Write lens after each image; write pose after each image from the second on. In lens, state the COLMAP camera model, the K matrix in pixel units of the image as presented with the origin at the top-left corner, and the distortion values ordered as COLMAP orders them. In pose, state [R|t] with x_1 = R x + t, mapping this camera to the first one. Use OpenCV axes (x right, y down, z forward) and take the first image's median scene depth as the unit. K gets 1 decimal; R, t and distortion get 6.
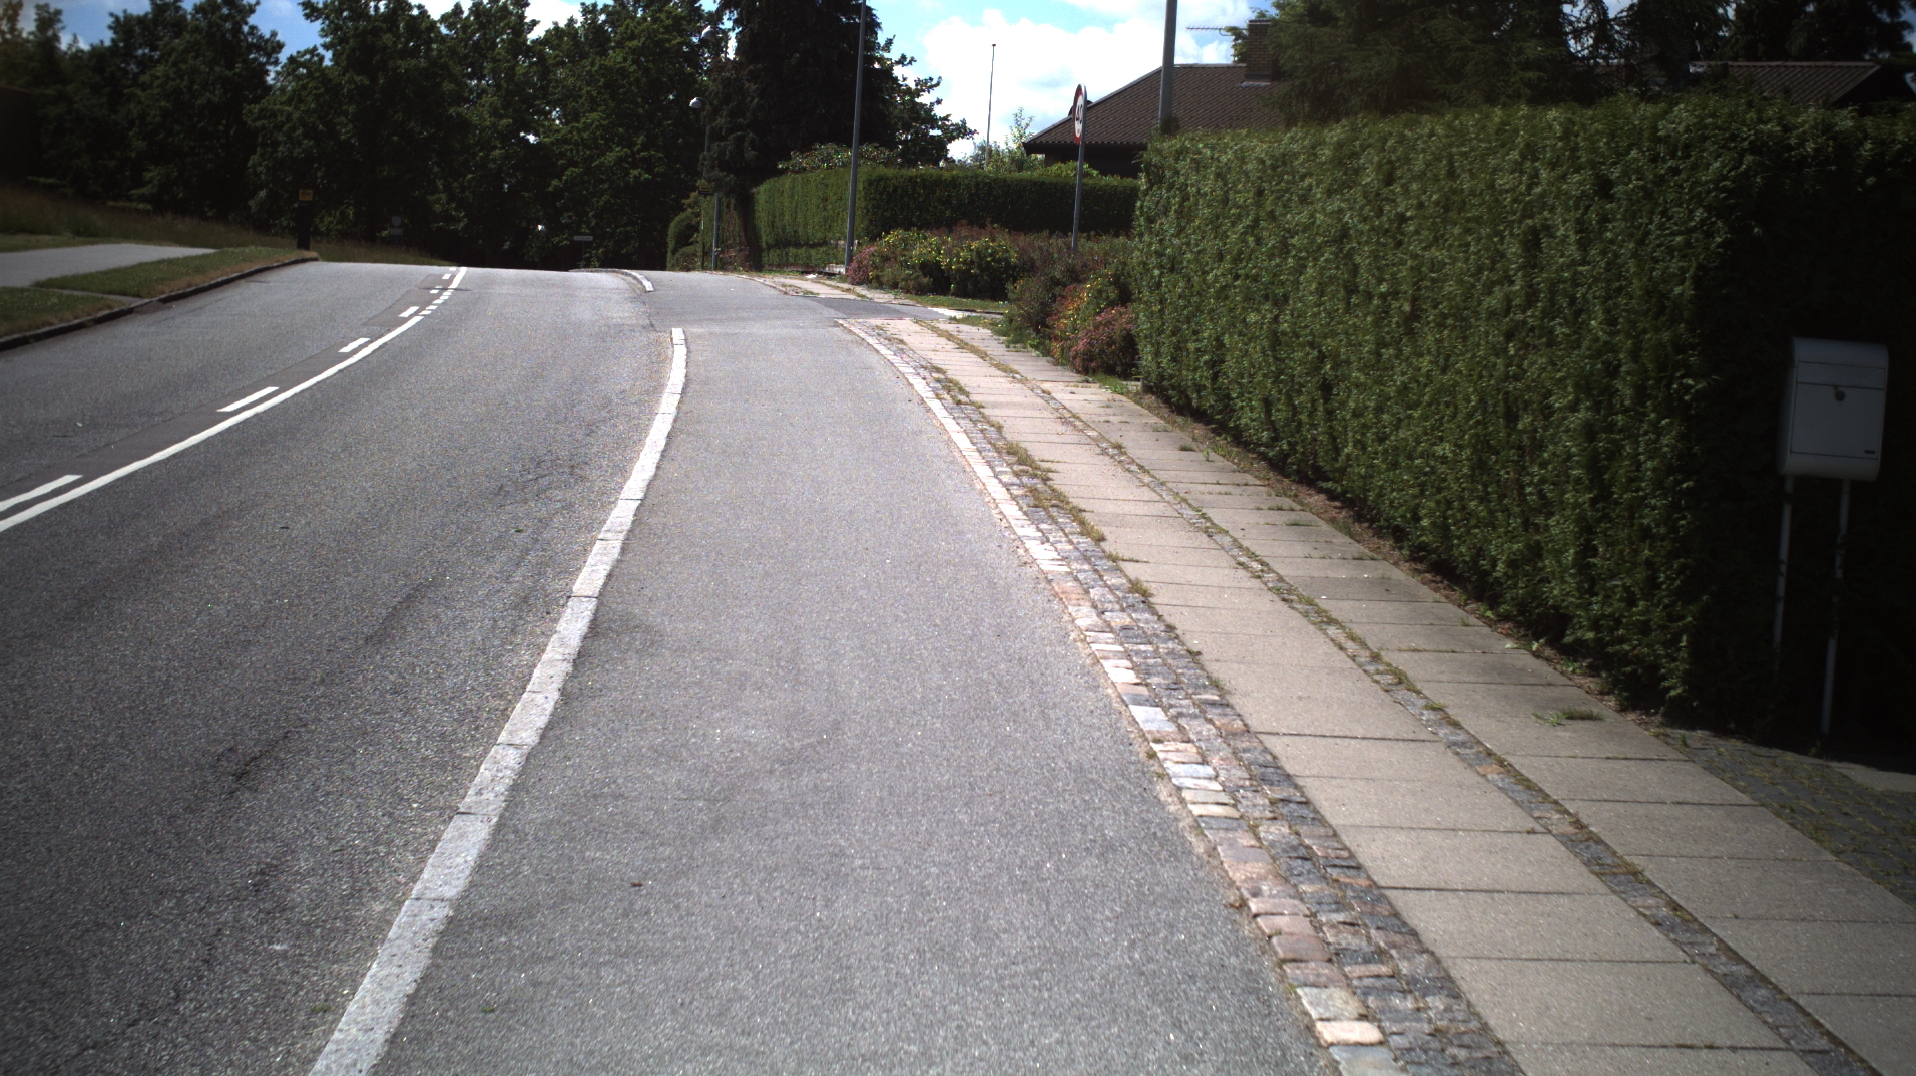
lens RADIAL K [[3459.1, 0, 958.0], [0, 3459.1, 538.0], [0, 0, 1]] dist [-0.295433, 0.360081]
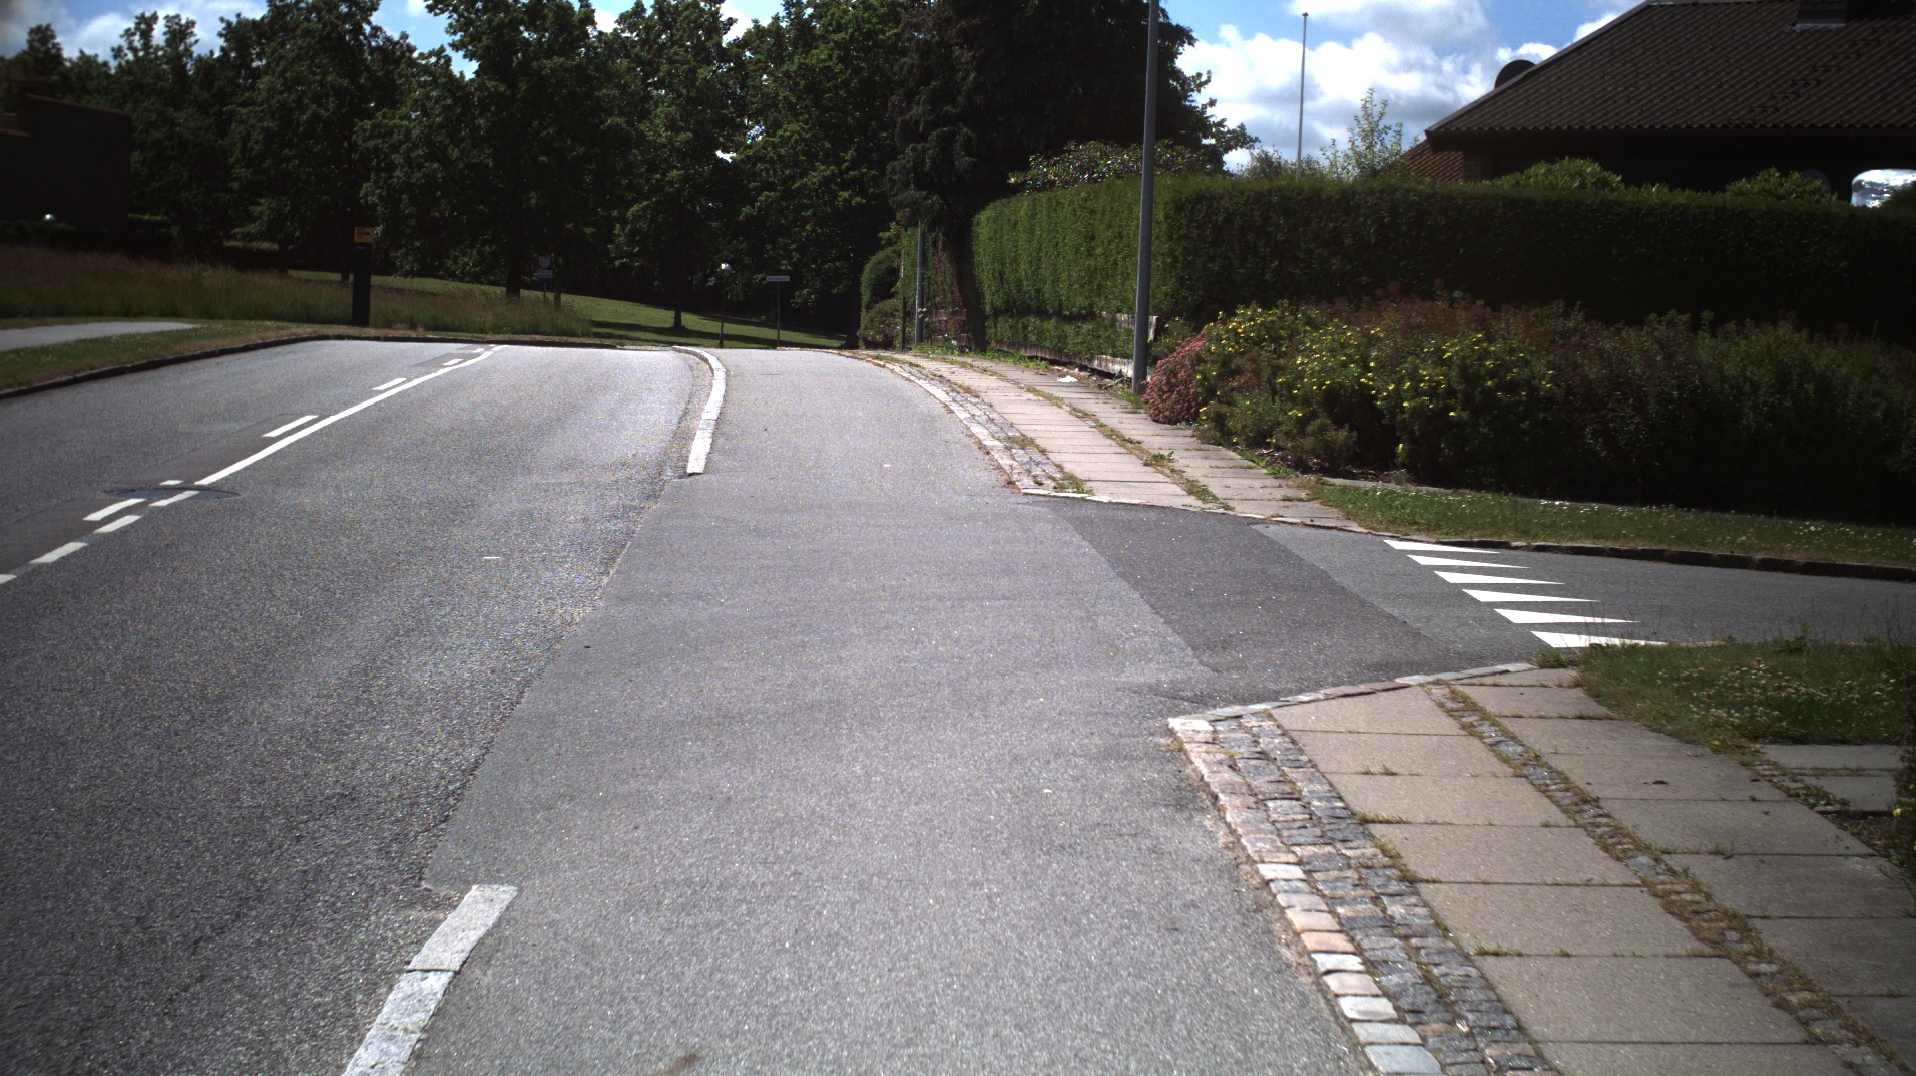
lens RADIAL K [[3459.1, 0, 958.0], [0, 3459.1, 538.0], [0, 0, 1]] dist [-0.295433, 0.360081]
pose [[0.997202, -0.014451, -0.073345, -0.017472], [0.014038, 0.999883, -0.006146, -0.041361], [0.073425, 0.005099, 0.997288, 0.394875]]
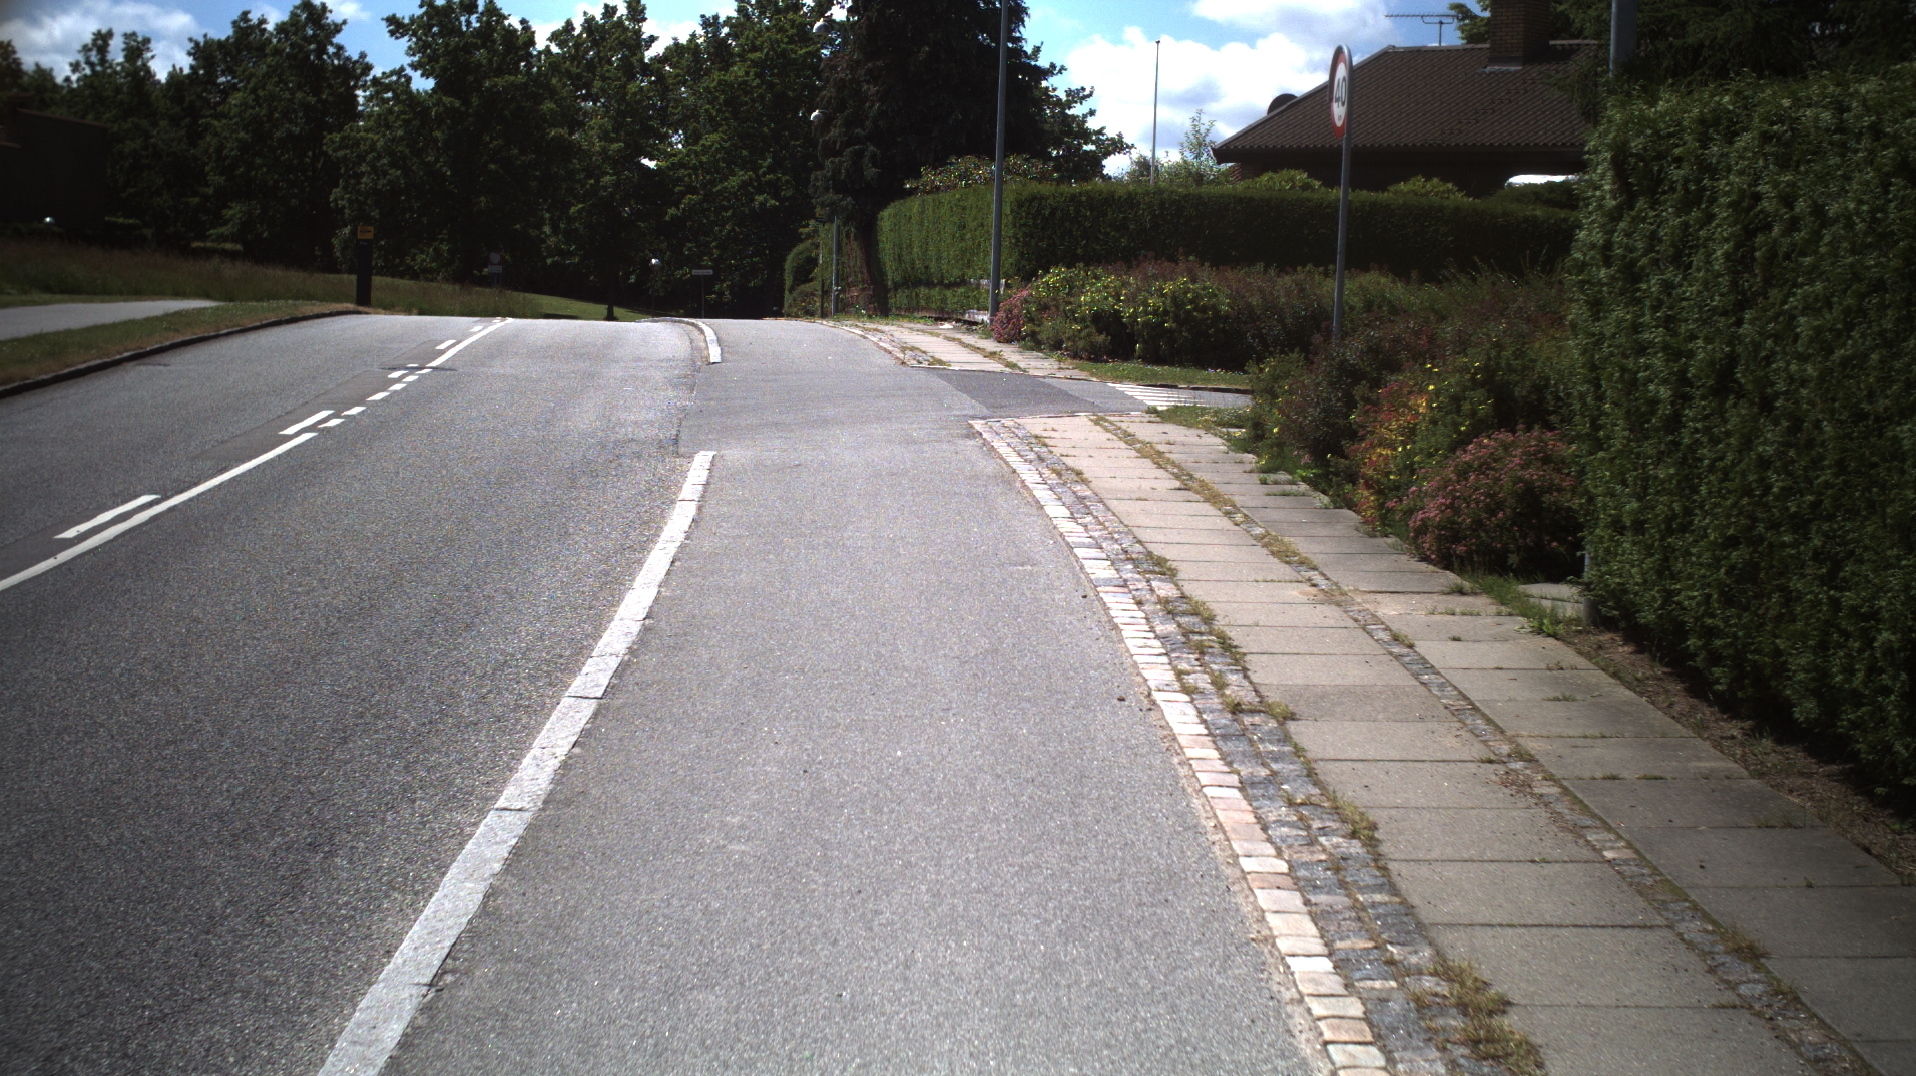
lens RADIAL K [[3459.1, 0, 958.0], [0, 3459.1, 538.0], [0, 0, 1]] dist [-0.295433, 0.360081]
pose [[0.998777, -0.020066, -0.045182, -0.005097], [0.019800, 0.999784, -0.006331, -0.020387], [0.045299, 0.005428, 0.998959, 0.197290]]
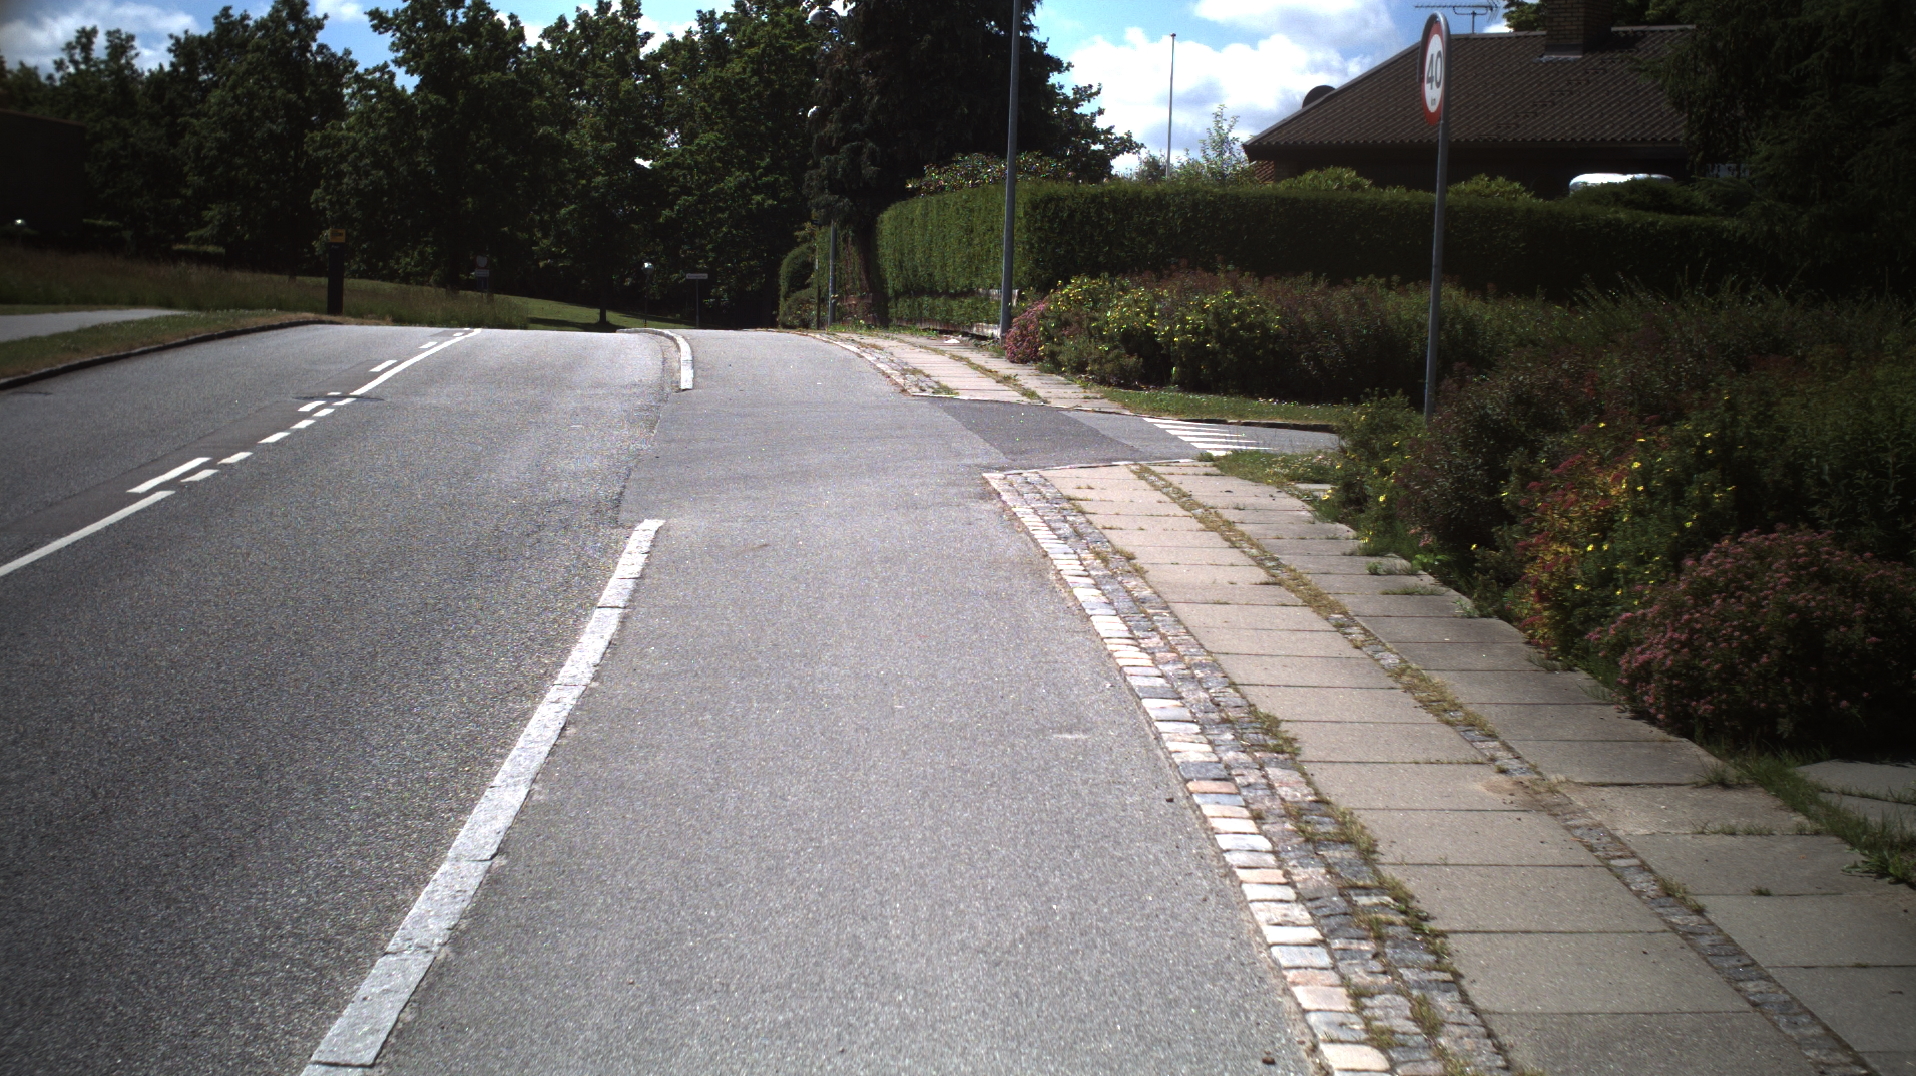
lens RADIAL K [[3459.1, 0, 958.0], [0, 3459.1, 538.0], [0, 0, 1]] dist [-0.295433, 0.360081]
pose [[0.998734, -0.020204, -0.046065, -0.008638], [0.019918, 0.999779, -0.006664, -0.027250], [0.046189, 0.005738, 0.998916, 0.262812]]
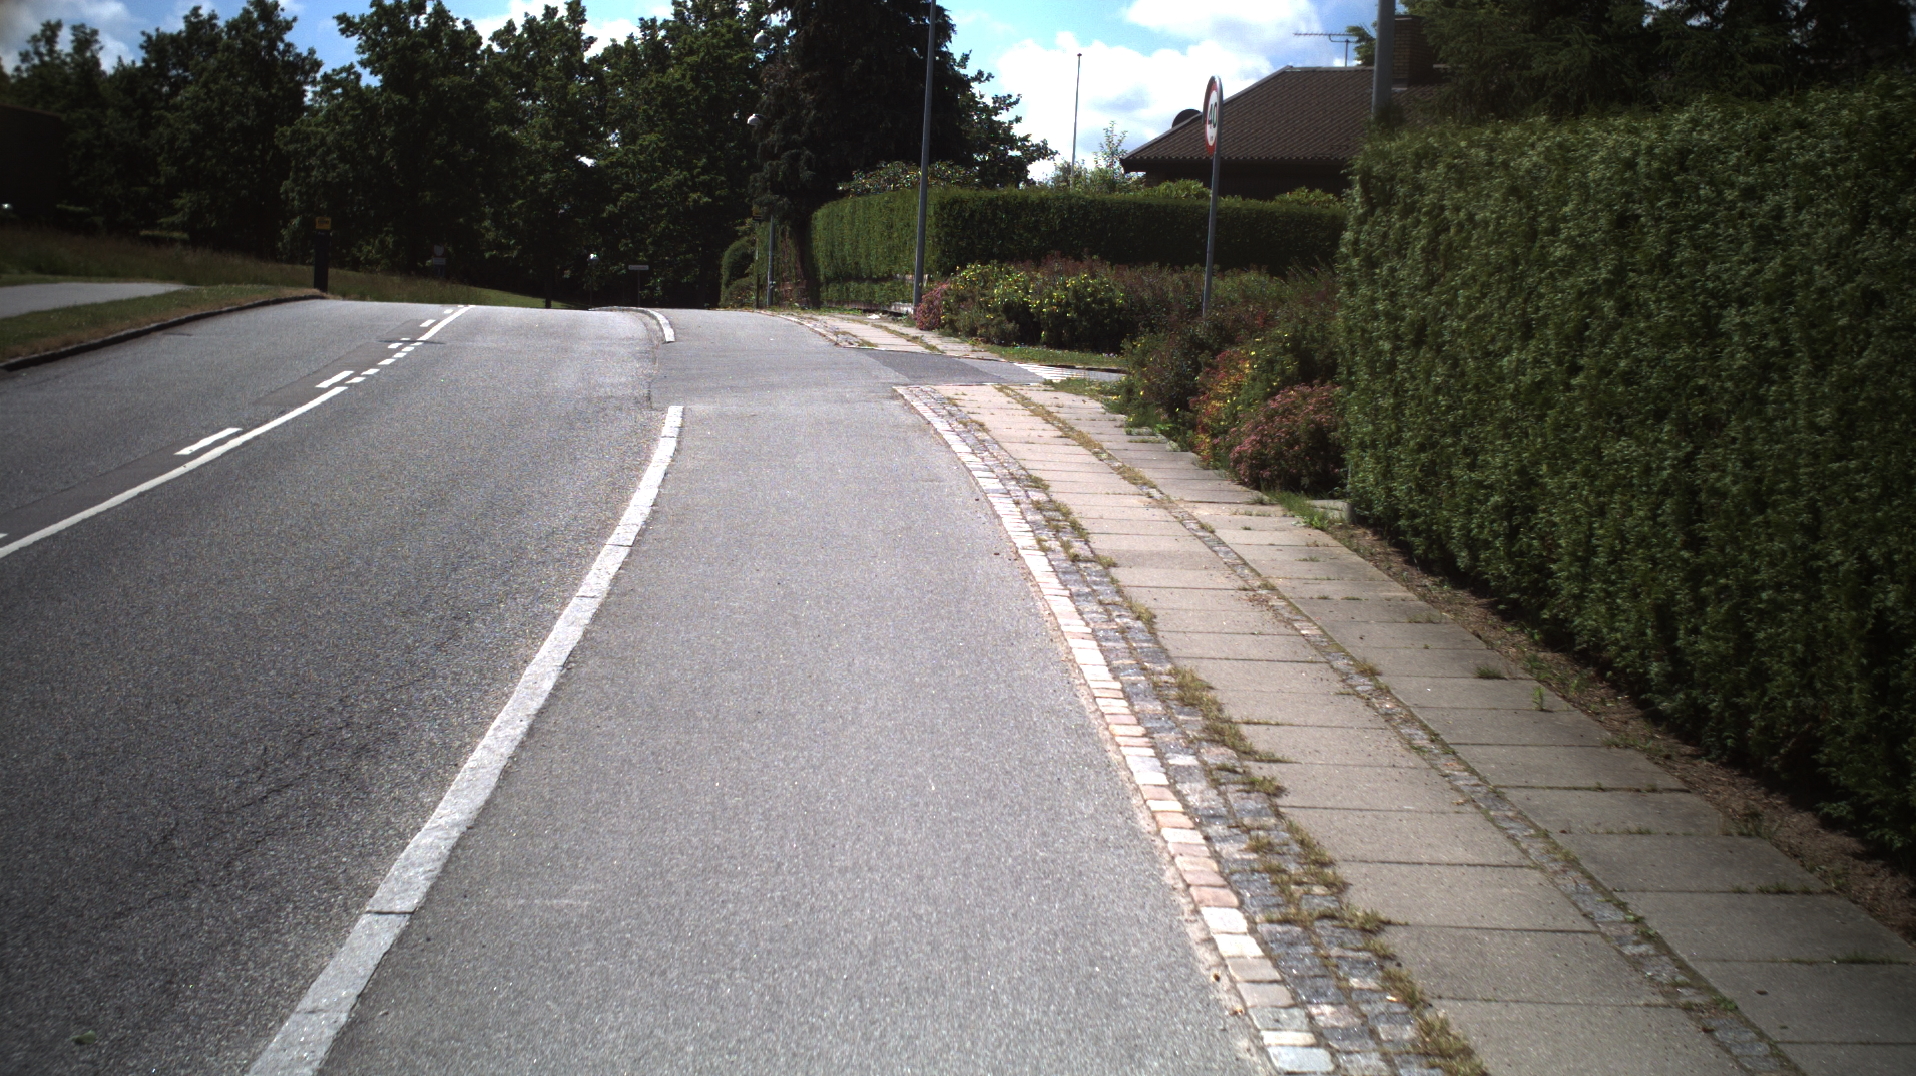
lens RADIAL K [[3459.1, 0, 958.0], [0, 3459.1, 538.0], [0, 0, 1]] dist [-0.295433, 0.360081]
pose [[0.999730, -0.004412, -0.022820, -0.002353], [0.004258, 0.999968, -0.006810, -0.013535], [0.022849, 0.006711, 0.999716, 0.131725]]
